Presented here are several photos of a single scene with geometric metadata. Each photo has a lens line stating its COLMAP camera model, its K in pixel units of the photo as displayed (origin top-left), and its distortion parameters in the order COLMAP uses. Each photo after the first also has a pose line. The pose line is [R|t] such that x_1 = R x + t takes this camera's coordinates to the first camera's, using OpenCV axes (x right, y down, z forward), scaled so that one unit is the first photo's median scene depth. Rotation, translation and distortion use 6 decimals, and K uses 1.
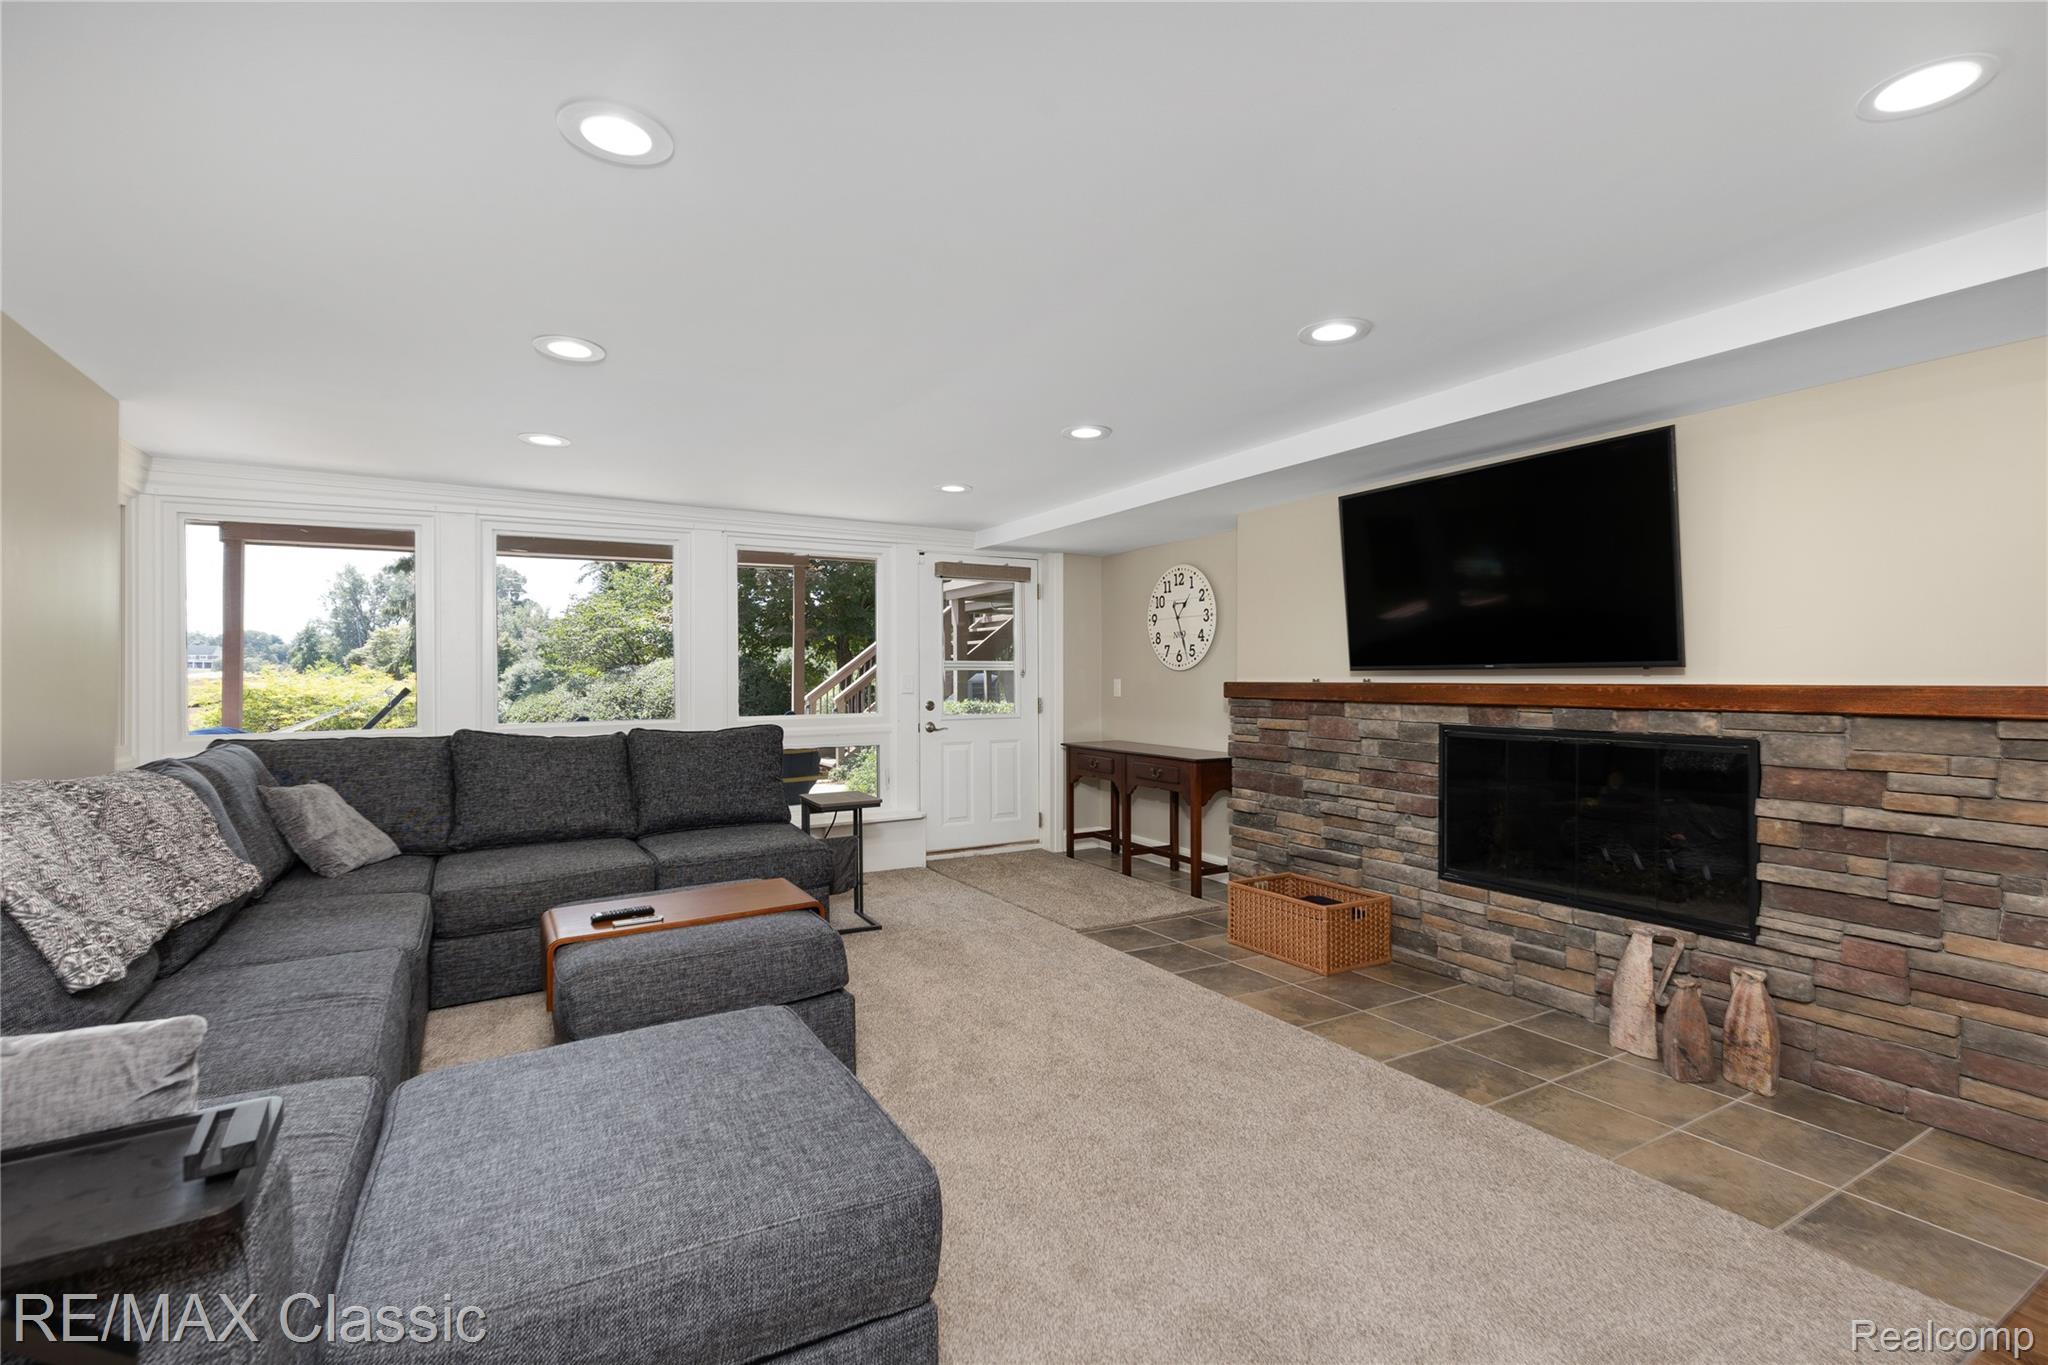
lens RADIAL K [[926.1, 0, 1021.5], [0, 926.1, 683.4], [0, 0, 1]] dist [0.015565, -0.004806]
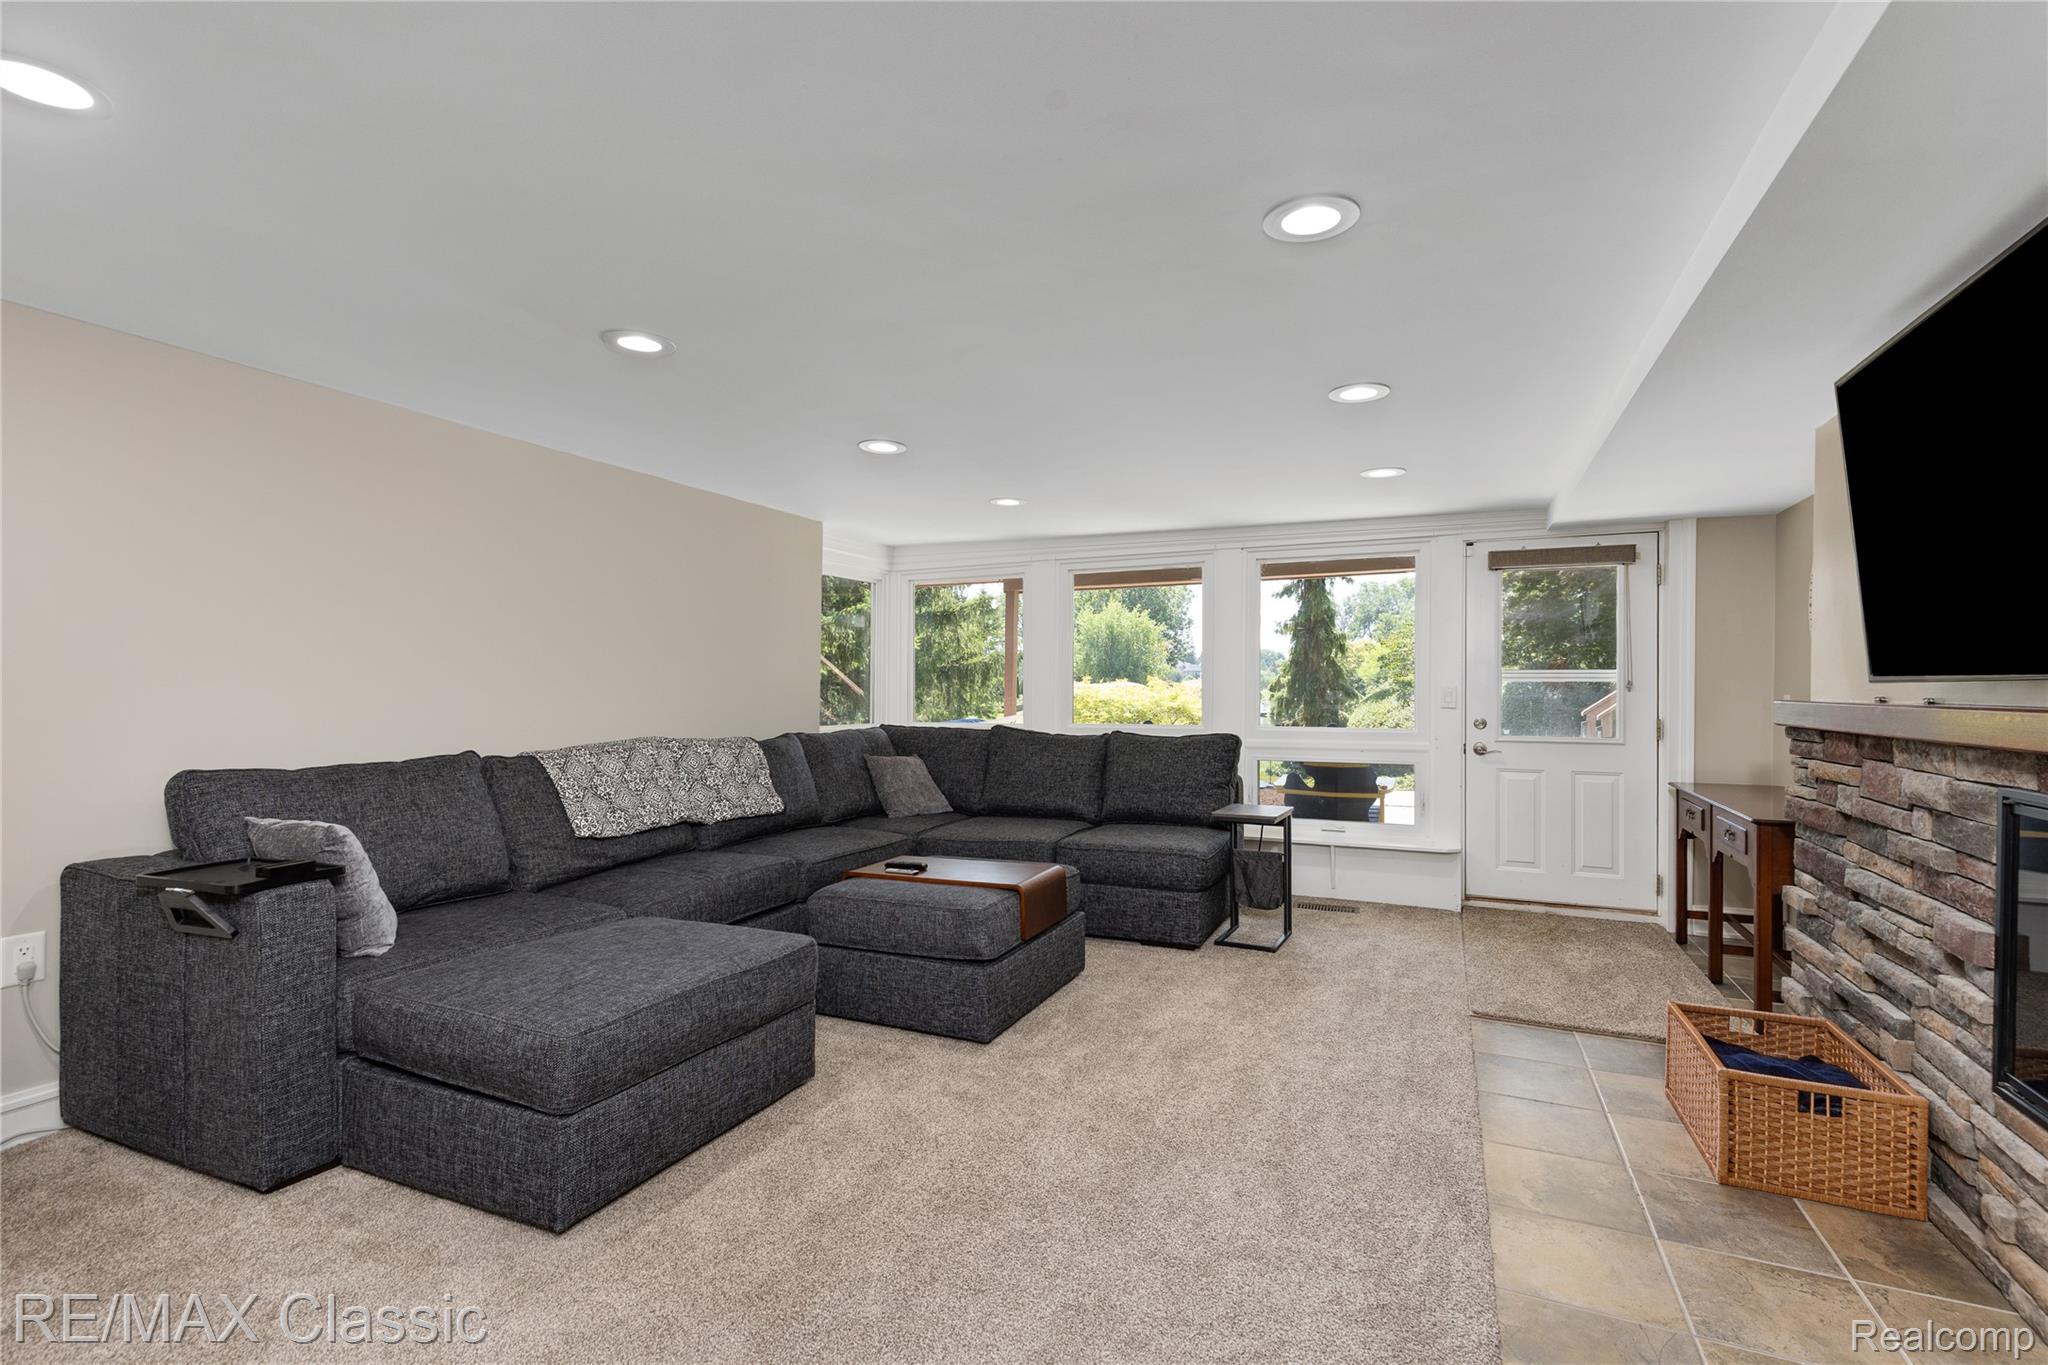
lens RADIAL K [[926.1, 0, 1021.5], [0, 926.1, 683.4], [0, 0, 1]] dist [0.015565, -0.004806]
pose [[0.590620, 0.002901, -0.806945, 0.469982], [-0.011689, 0.999919, -0.004960, -0.004129], [0.806866, 0.012362, 0.590606, 0.224698]]
